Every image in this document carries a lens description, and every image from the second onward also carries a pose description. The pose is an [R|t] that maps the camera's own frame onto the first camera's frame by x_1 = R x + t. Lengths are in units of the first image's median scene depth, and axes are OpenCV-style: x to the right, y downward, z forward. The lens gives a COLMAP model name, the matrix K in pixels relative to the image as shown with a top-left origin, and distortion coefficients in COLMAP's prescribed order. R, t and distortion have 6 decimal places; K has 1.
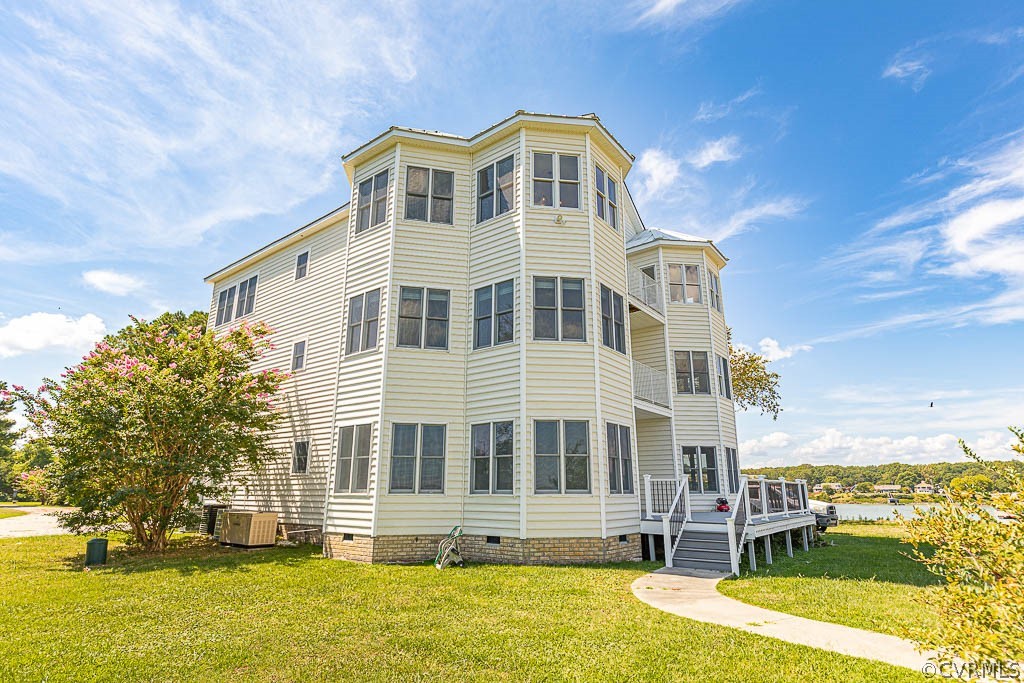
lens RADIAL K [[543.6, 0, 512.0], [0, 543.6, 341.5], [0, 0, 1]] dist [0.000108, 0.002759]
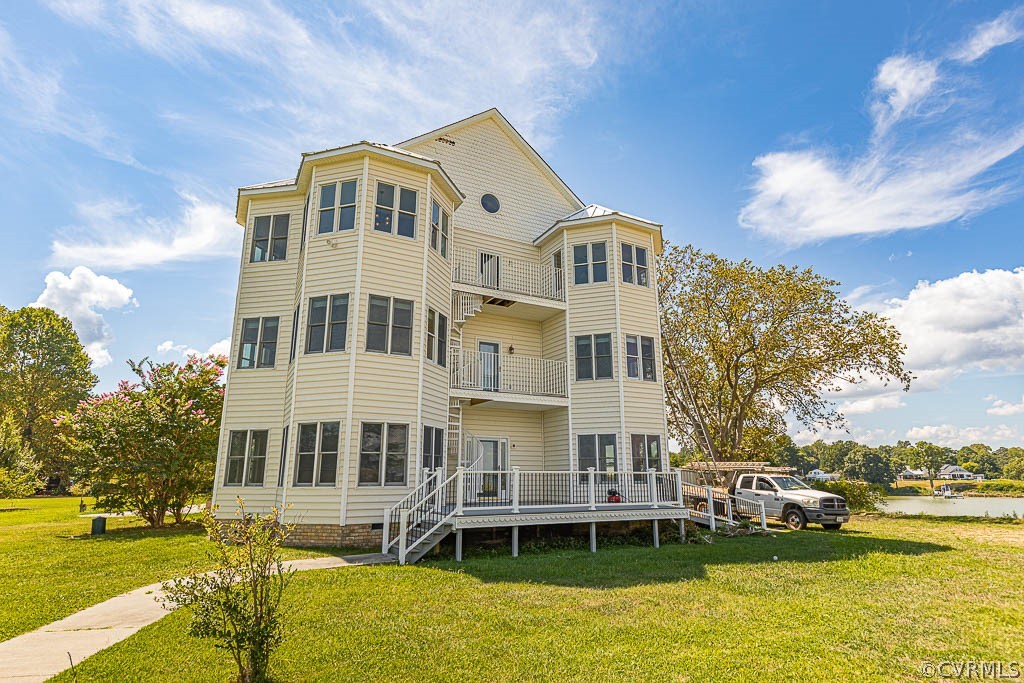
lens RADIAL K [[553.0, 0, 512.0], [0, 553.0, 341.5], [0, 0, 1]] dist [0.005223, 0.000895]
pose [[0.913725, -0.104929, -0.392552, 0.761072], [0.114318, 0.993444, 0.000546, 0.016671], [0.389921, -0.045374, 0.919730, 0.075614]]
